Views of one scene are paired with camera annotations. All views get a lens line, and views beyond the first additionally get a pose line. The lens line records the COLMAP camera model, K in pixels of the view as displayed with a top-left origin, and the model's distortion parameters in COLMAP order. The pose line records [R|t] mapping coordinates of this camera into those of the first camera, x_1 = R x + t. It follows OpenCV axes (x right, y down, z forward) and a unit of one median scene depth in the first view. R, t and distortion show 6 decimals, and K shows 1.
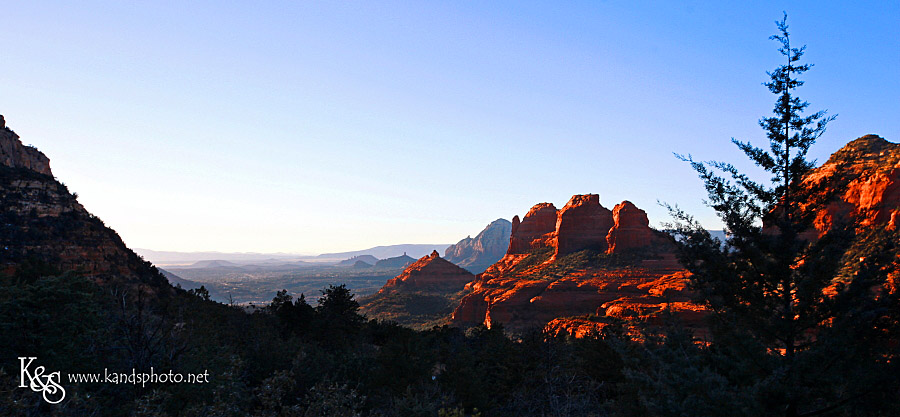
lens RADIAL K [[950.0, 0, 449.8], [0, 950.0, 209.8], [0, 0, 1]] dist [0.016995, 0.000000]
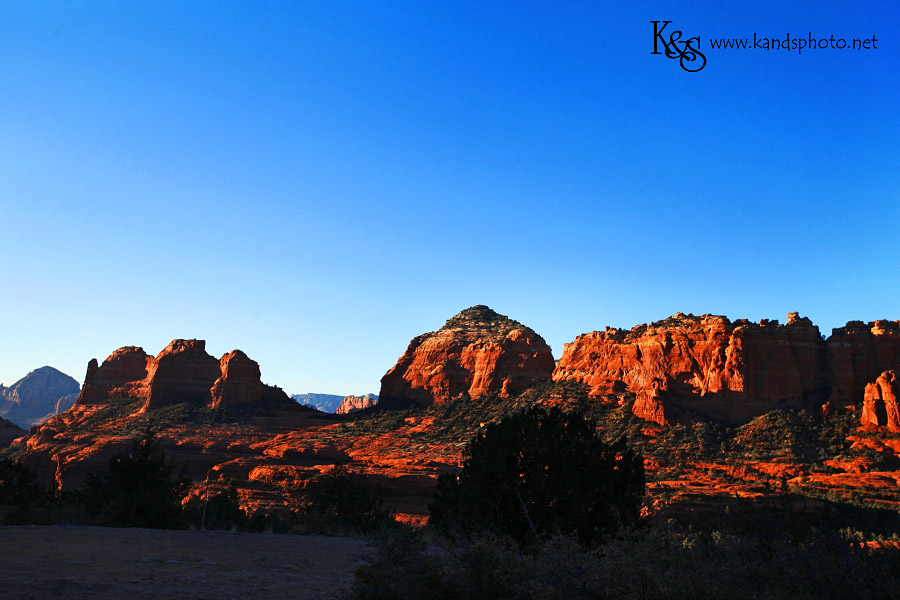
lens RADIAL K [[866.9, 0, 450.4], [0, 866.9, 297.5], [0, 0, 1]] dist [0.055300, 0.000000]
pose [[0.862558, 0.115841, 0.492518, -0.053301], [-0.068478, 0.991209, -0.113207, 0.021387], [-0.501302, 0.063921, 0.862908, 0.190044]]
